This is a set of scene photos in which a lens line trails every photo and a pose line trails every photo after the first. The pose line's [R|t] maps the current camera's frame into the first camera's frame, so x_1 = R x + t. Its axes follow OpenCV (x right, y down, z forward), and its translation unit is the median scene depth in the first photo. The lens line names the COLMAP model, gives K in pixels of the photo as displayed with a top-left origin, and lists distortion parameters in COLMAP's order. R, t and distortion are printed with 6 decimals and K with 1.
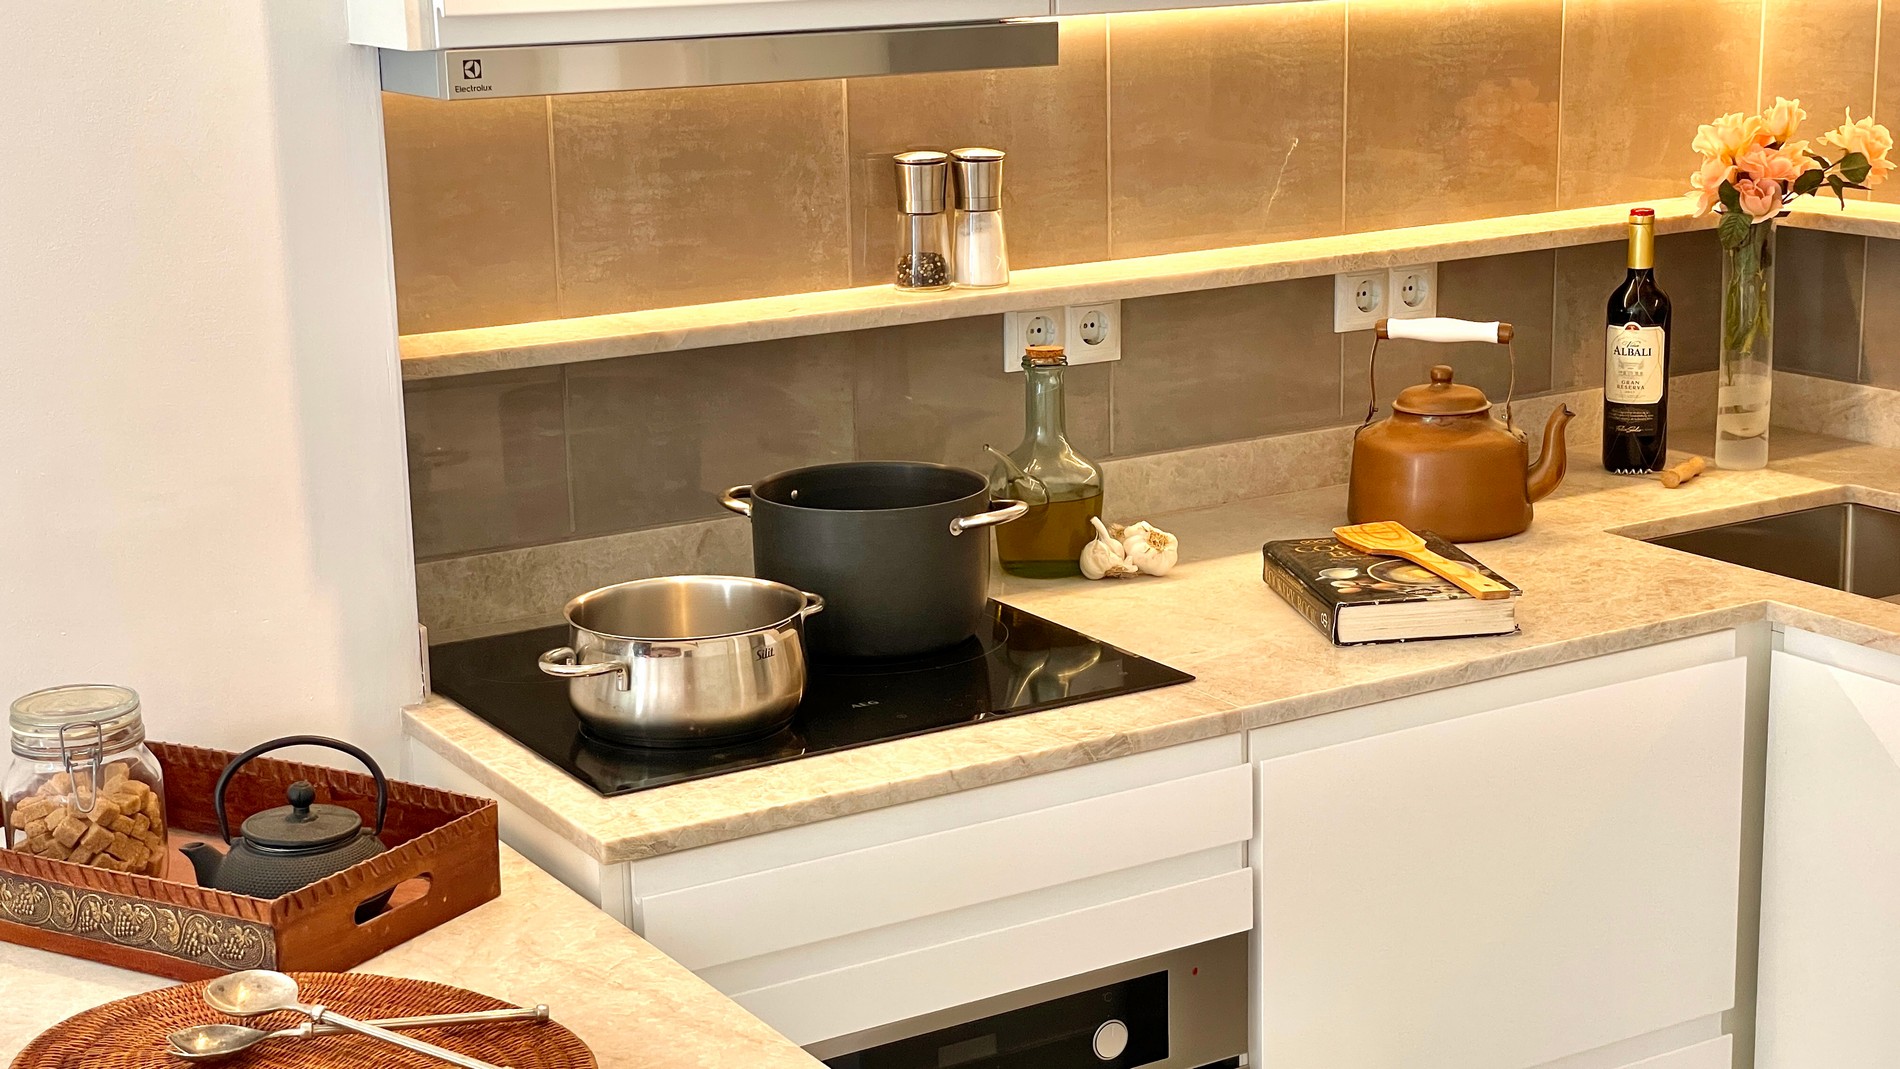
lens RADIAL K [[2881.1, 0, 956.2], [0, 2881.1, 539.0], [0, 0, 1]] dist [0.146727, 0.000000]
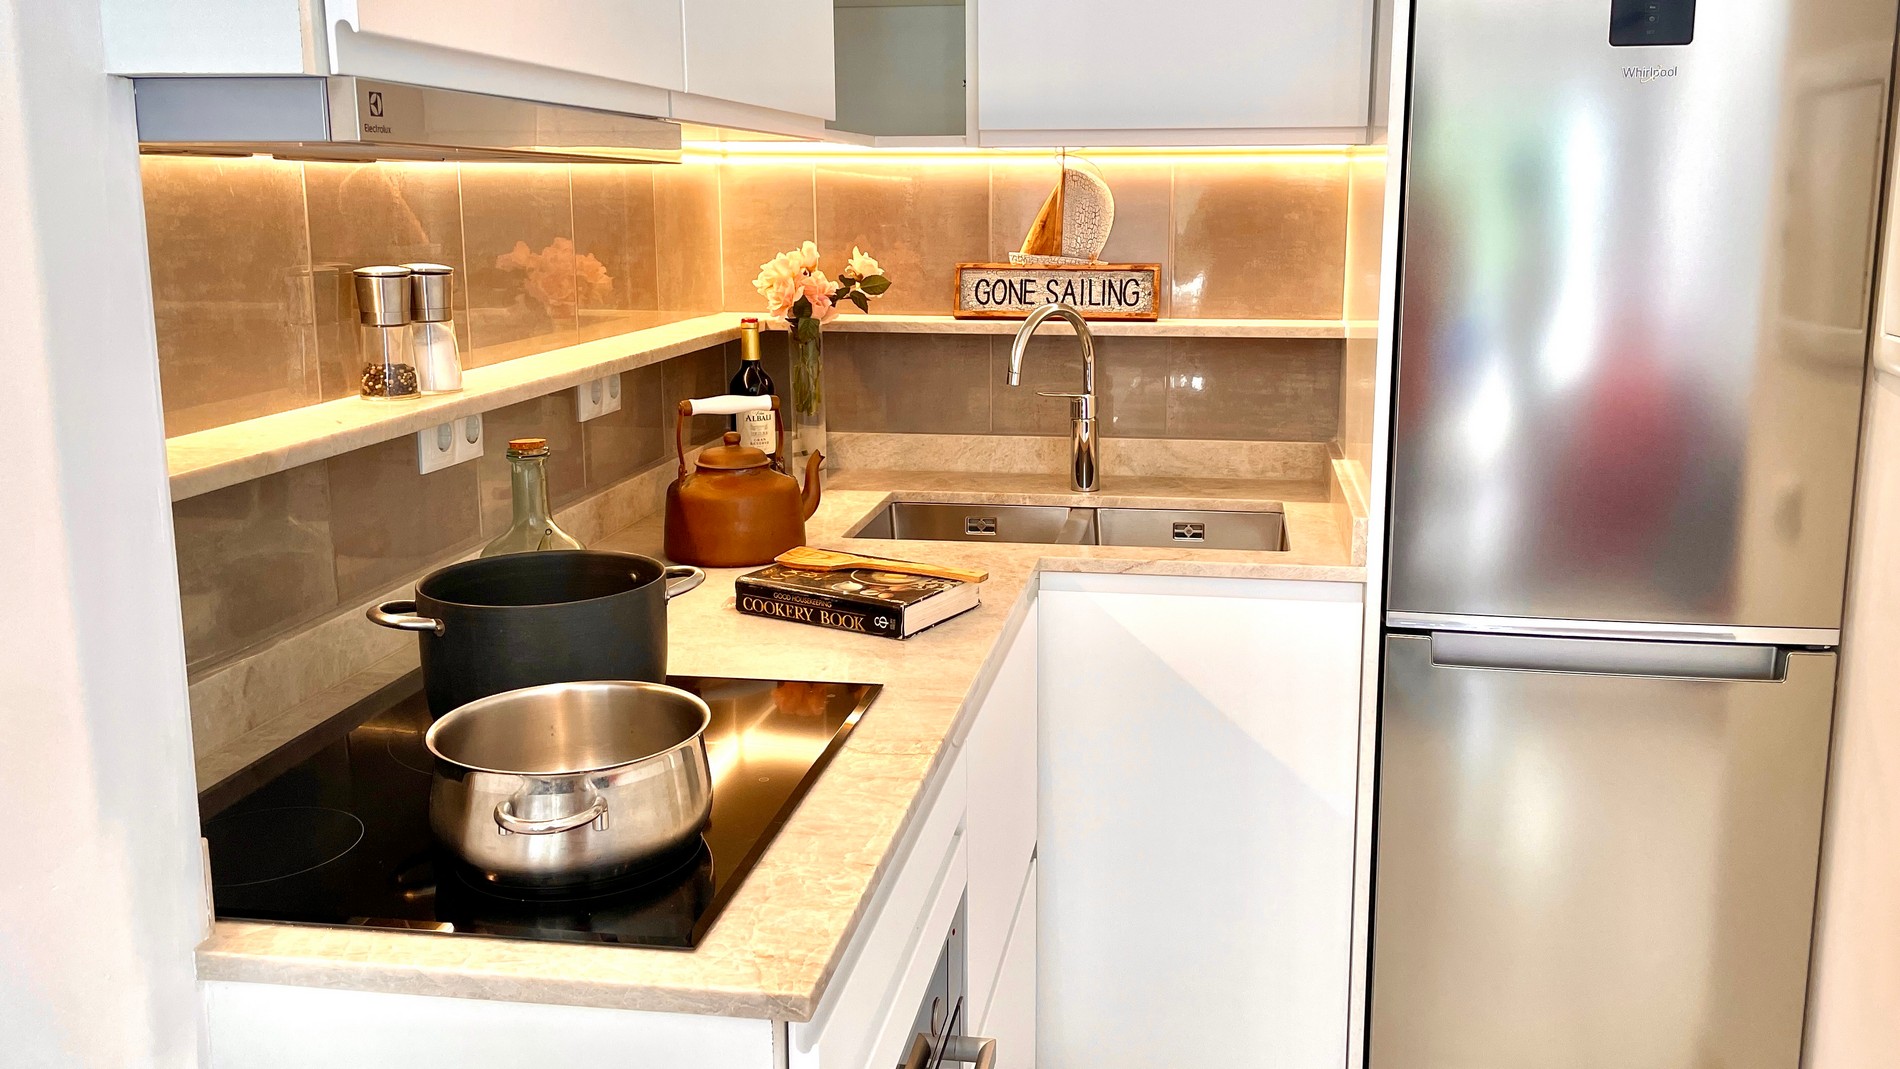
lens RADIAL K [[1571.2, 0, 1019.9], [0, 1571.2, 462.3], [0, 0, 1]] dist [0.056099, -0.023158]
pose [[0.629428, -0.108654, 0.769425, -0.310632], [0.162126, 0.986747, 0.006716, -0.031107], [-0.759957, 0.120516, 0.638702, 0.467917]]
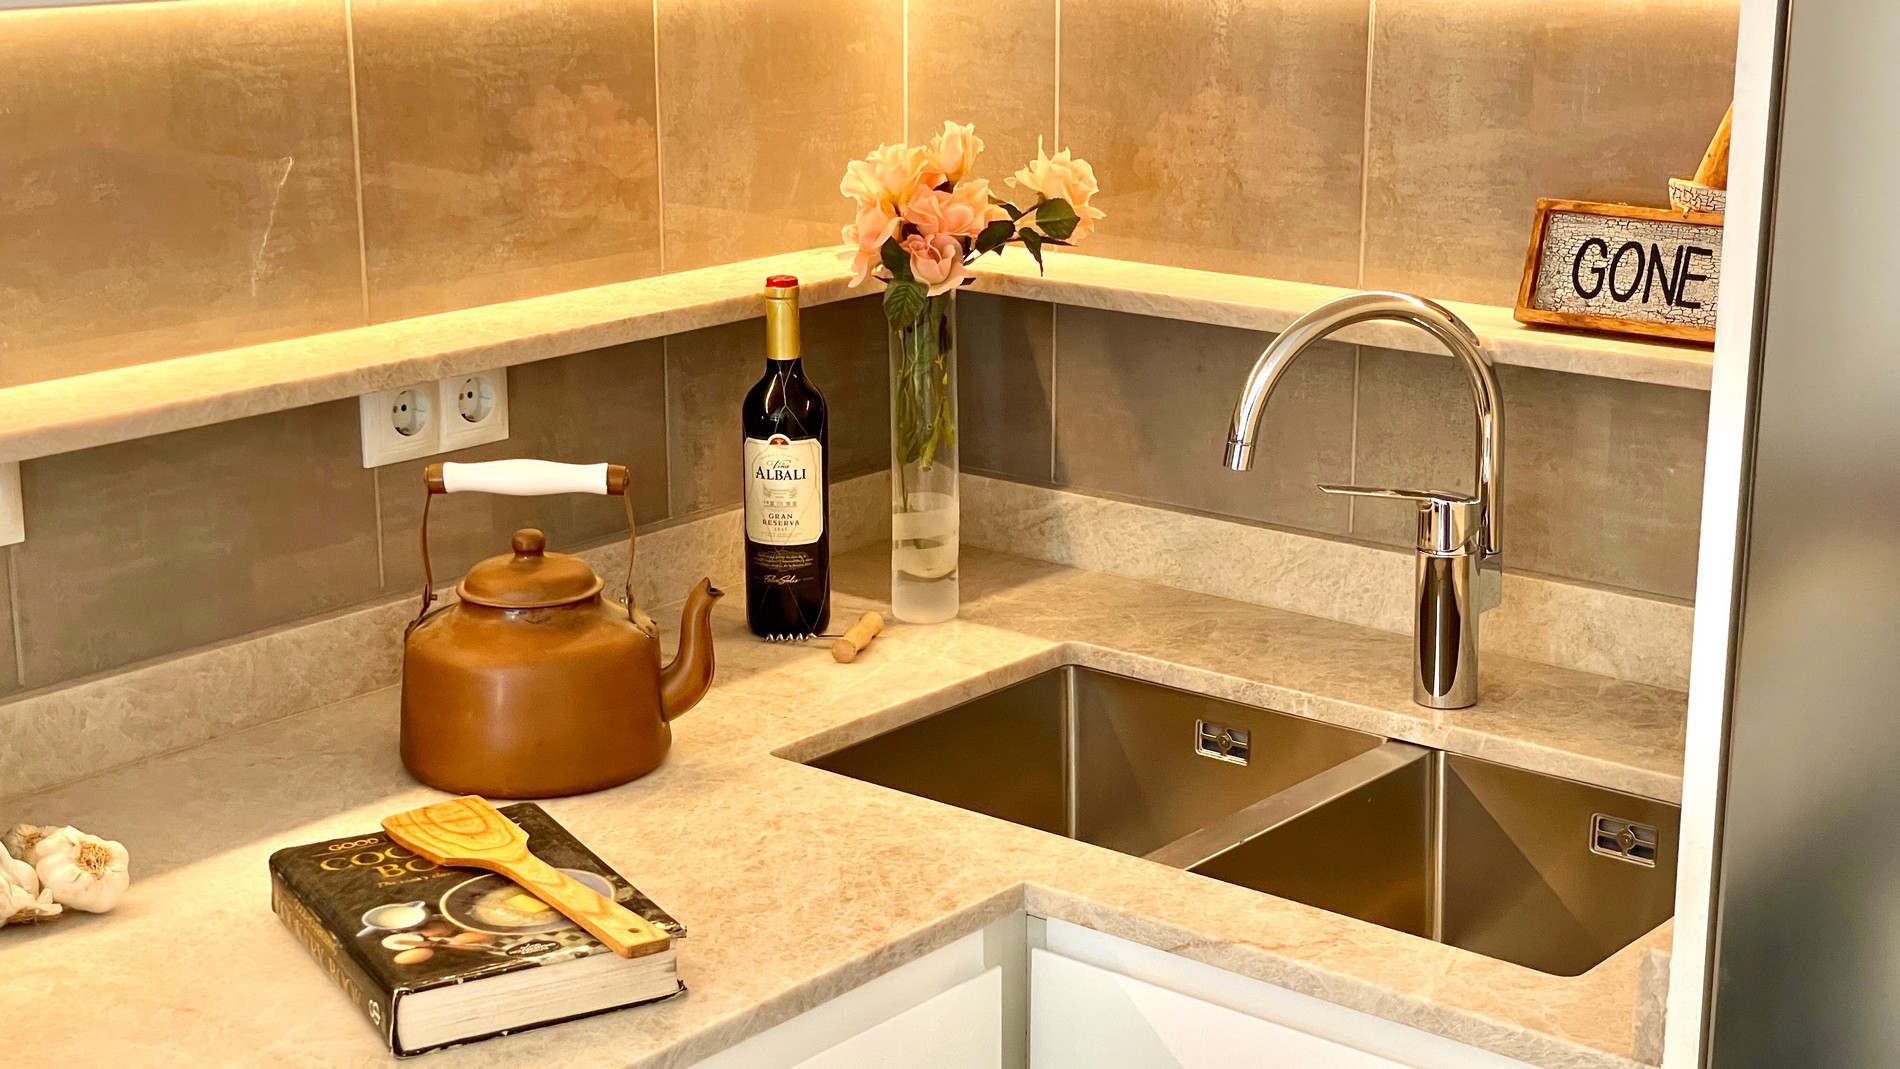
lens RADIAL K [[2881.1, 0, 926.1], [0, 2881.1, 562.5], [0, 0, 1]] dist [0.146727, 0.000000]
pose [[0.948408, -0.063822, 0.310562, 0.048001], [0.055044, 0.997800, 0.036958, -0.075120], [-0.312237, -0.017956, 0.949834, 0.343975]]
